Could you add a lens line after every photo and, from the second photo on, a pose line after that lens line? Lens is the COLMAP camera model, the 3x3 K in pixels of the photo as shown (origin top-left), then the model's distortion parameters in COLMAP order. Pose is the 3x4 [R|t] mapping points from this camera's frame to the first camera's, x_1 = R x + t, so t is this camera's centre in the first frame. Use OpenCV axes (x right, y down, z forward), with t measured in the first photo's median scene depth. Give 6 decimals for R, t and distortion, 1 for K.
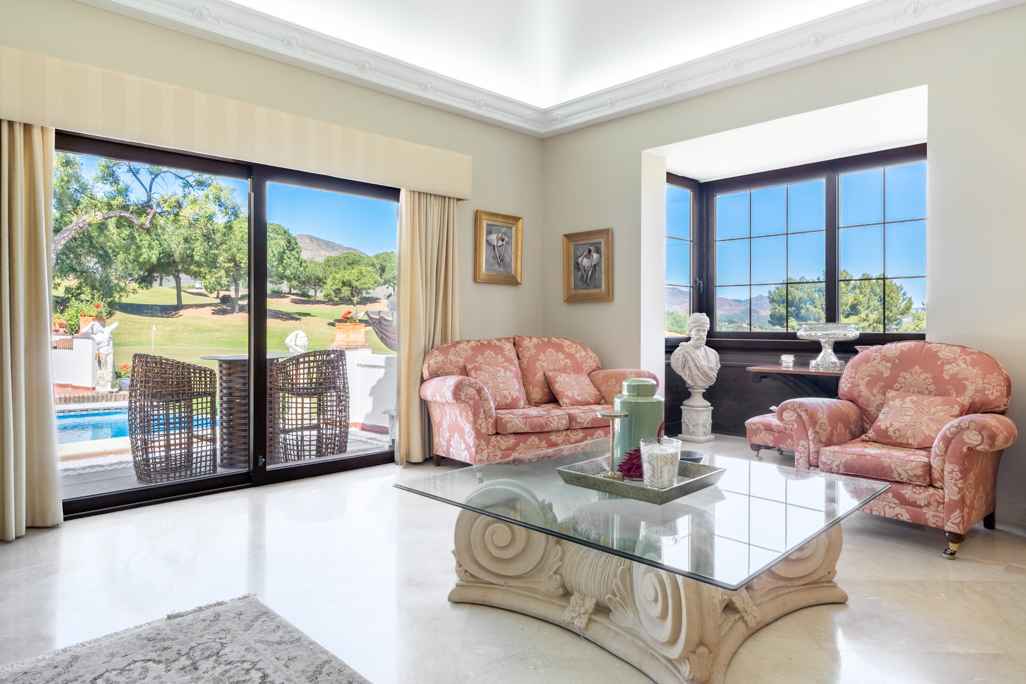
lens RADIAL K [[634.6, 0, 513.7], [0, 634.6, 333.8], [0, 0, 1]] dist [0.001667, 0.001805]
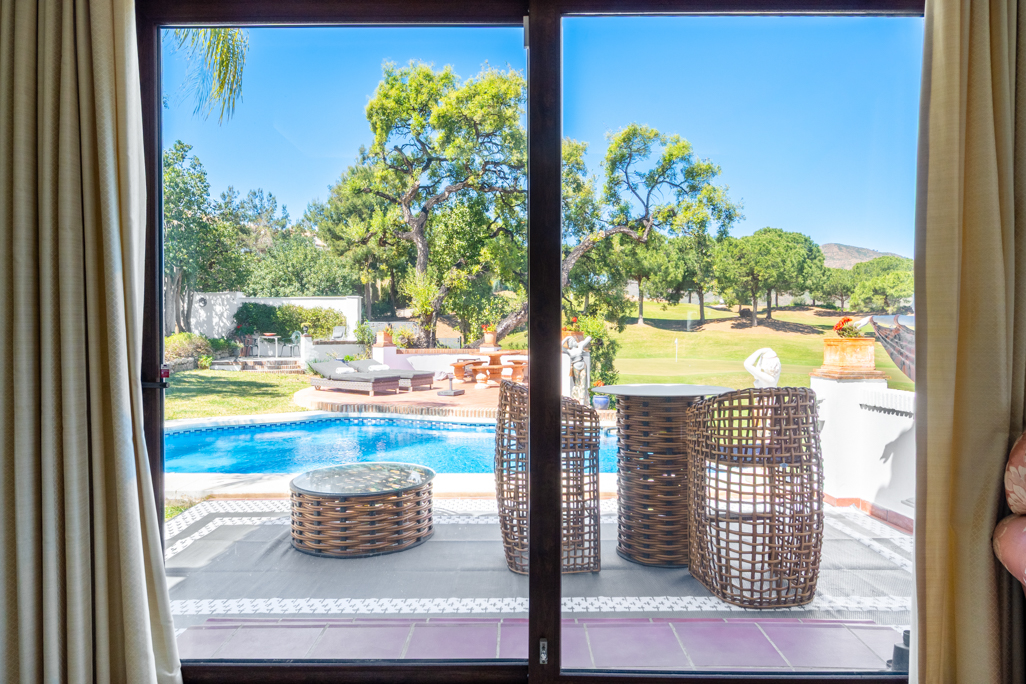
lens RADIAL K [[634.6, 0, 513.7], [0, 634.6, 333.8], [0, 0, 1]] dist [0.001667, 0.001805]
pose [[0.709305, -0.004780, -0.704885, -0.039420], [-0.010383, 0.999798, -0.017228, -0.004769], [0.704825, 0.019539, 0.709112, 0.253030]]
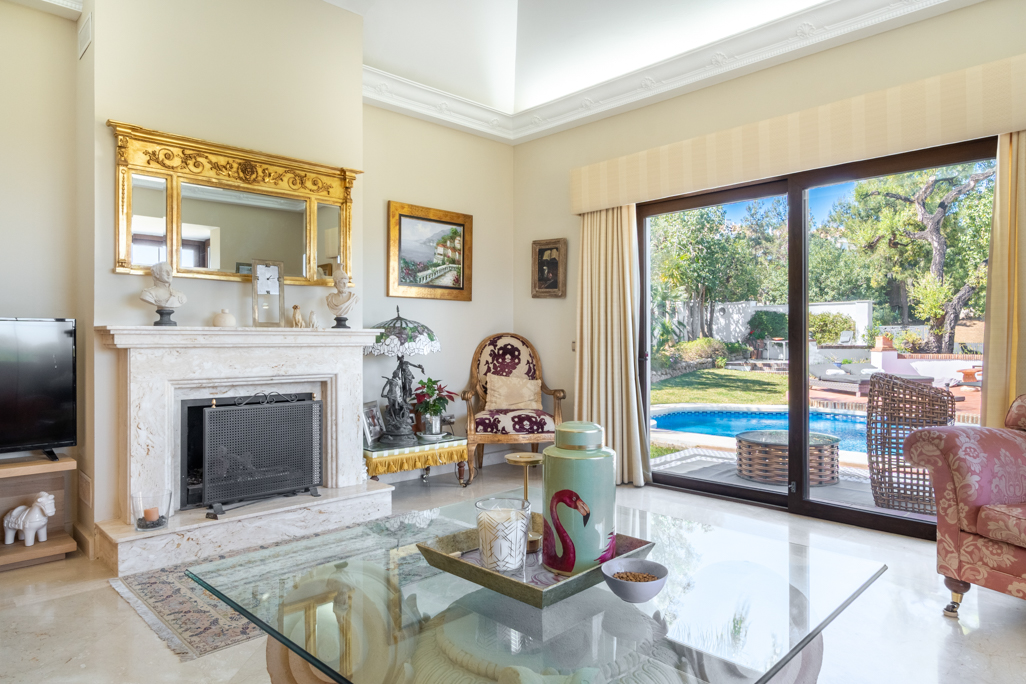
lens RADIAL K [[634.6, 0, 513.7], [0, 634.6, 333.8], [0, 0, 1]] dist [0.001667, 0.001805]
pose [[-0.001504, -0.012823, -0.999917, 0.210721], [-0.017141, 0.999771, -0.012795, -0.003870], [0.999852, 0.017120, -0.001724, 0.218591]]
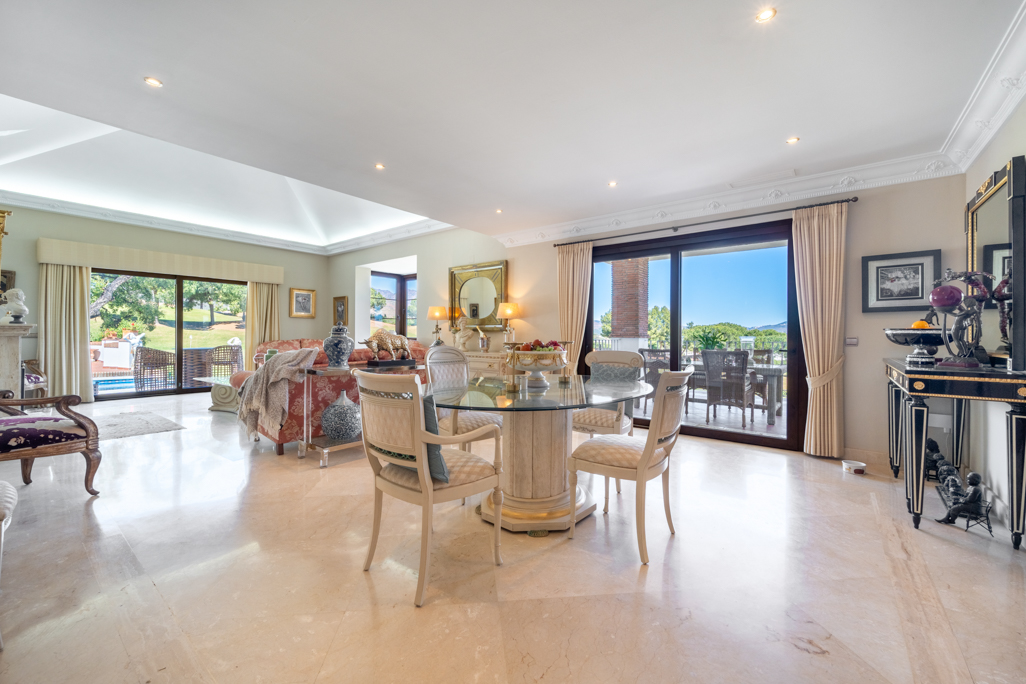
lens RADIAL K [[408.0, 0, 507.6], [0, 408.0, 345.5], [0, 0, 1]] dist [-0.001442, -0.000339]
pose [[0.991301, -0.000445, 0.131616, 0.281773], [-0.000779, 0.999957, 0.009245, 0.006766], [-0.131614, -0.009267, 0.991258, -0.337328]]
